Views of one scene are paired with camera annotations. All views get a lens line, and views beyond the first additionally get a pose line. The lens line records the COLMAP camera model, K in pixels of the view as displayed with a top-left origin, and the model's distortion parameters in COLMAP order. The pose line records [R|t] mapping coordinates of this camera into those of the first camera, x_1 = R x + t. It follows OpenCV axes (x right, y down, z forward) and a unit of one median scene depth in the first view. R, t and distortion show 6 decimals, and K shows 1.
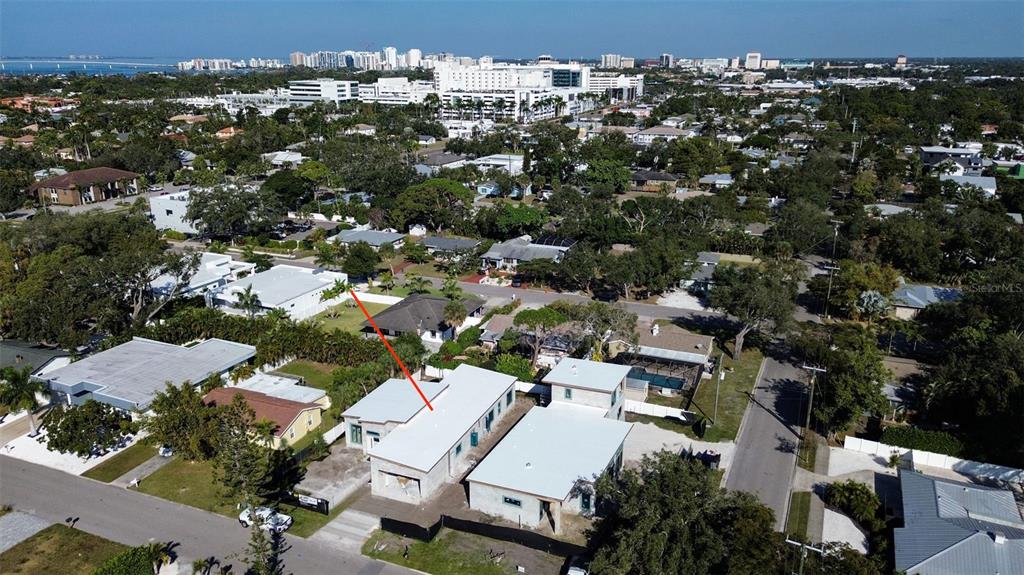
lens RADIAL K [[726.4, 0, 514.1], [0, 726.4, 283.9], [0, 0, 1]] dist [0.061397, -0.058560]
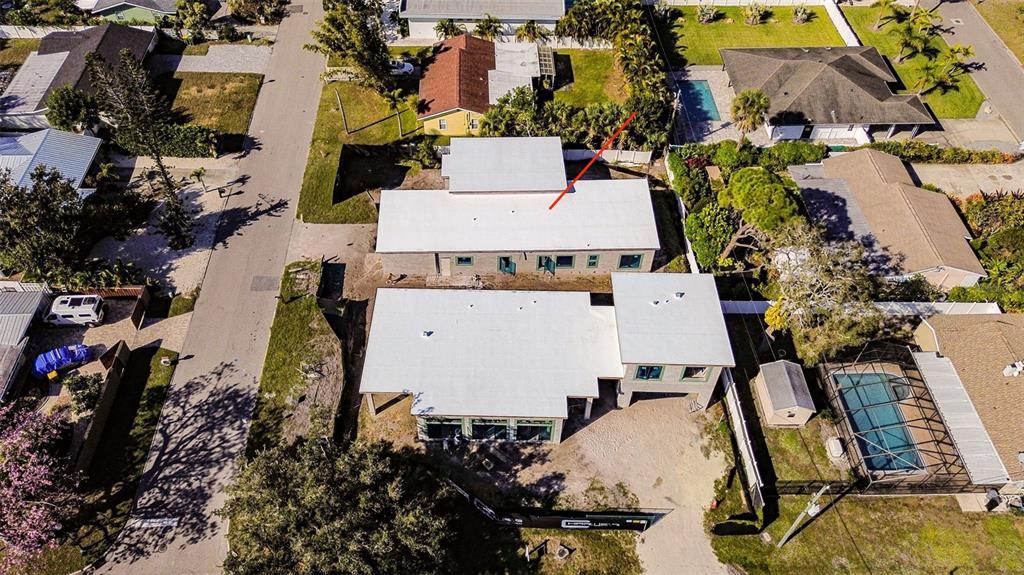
lens RADIAL K [[769.1, 0, 493.8], [0, 769.1, 285.3], [0, 0, 1]] dist [0.044193, -0.009178]
pose [[0.398432, 0.691981, -0.602008, 0.256088], [-0.271832, 0.715956, 0.643050, -0.167392], [0.875990, -0.092567, 0.473363, 0.355183]]
